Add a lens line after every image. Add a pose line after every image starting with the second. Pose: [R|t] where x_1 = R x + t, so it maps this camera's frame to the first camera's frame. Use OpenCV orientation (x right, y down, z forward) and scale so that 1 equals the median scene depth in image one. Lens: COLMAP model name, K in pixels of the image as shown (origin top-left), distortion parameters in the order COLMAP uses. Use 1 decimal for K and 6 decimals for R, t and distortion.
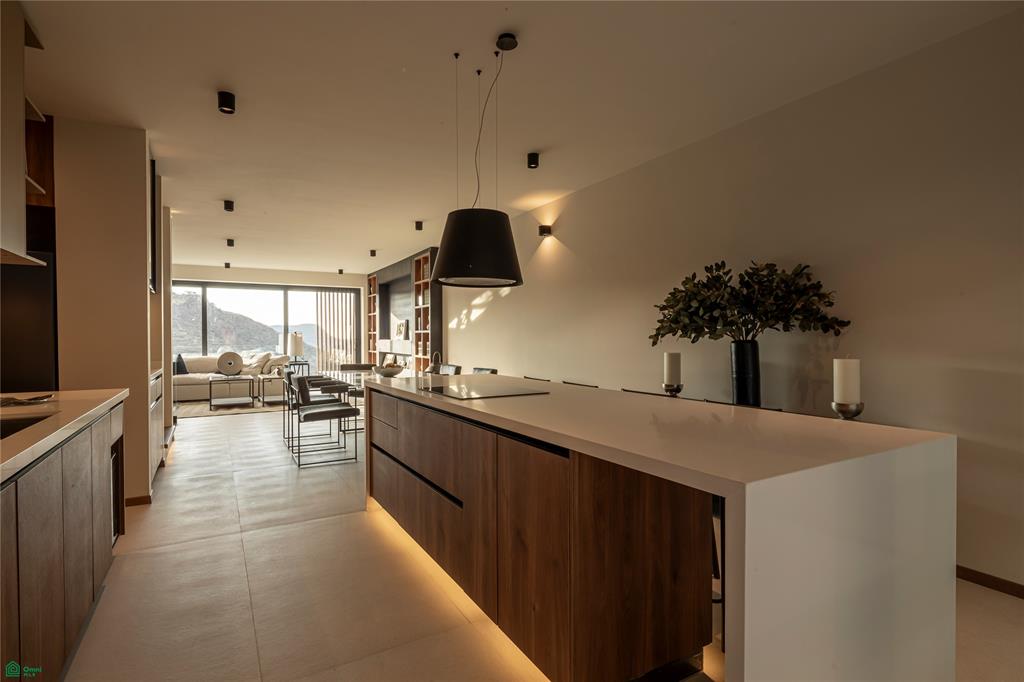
lens RADIAL K [[503.6, 0, 512.0], [0, 503.6, 341.0], [0, 0, 1]] dist [-0.001738, -0.001036]
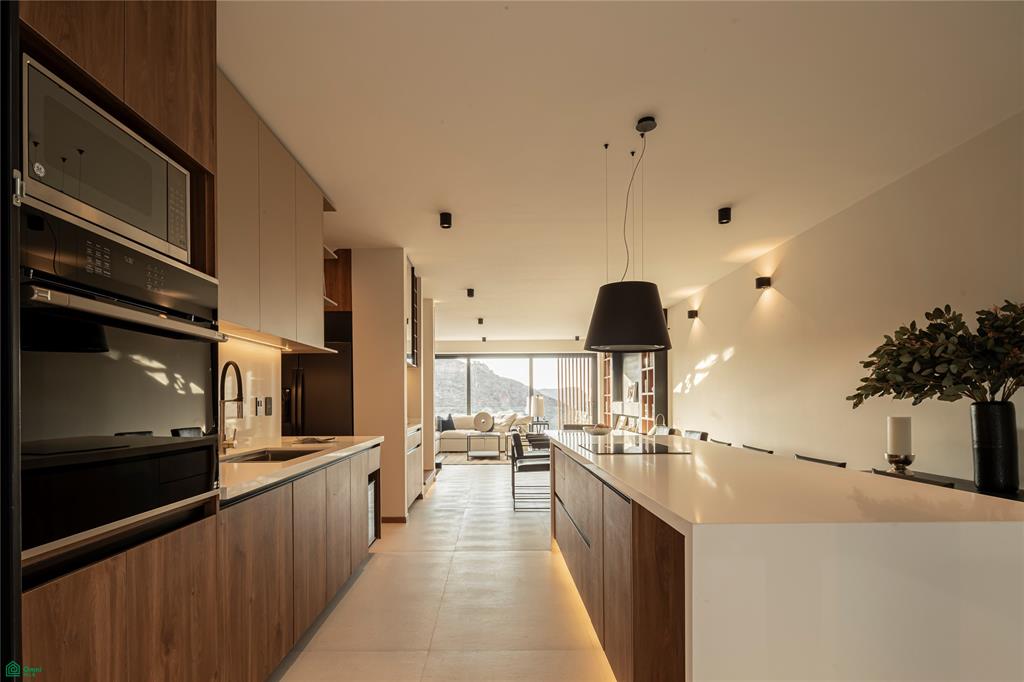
lens RADIAL K [[512.5, 0, 508.4], [0, 512.5, 398.8], [0, 0, 1]] dist [0.001018, -0.000069]
pose [[0.873427, -0.003828, -0.486940, 0.146932], [-0.000455, 0.999962, -0.008678, 0.000934], [0.486955, 0.007801, 0.873392, -0.053329]]
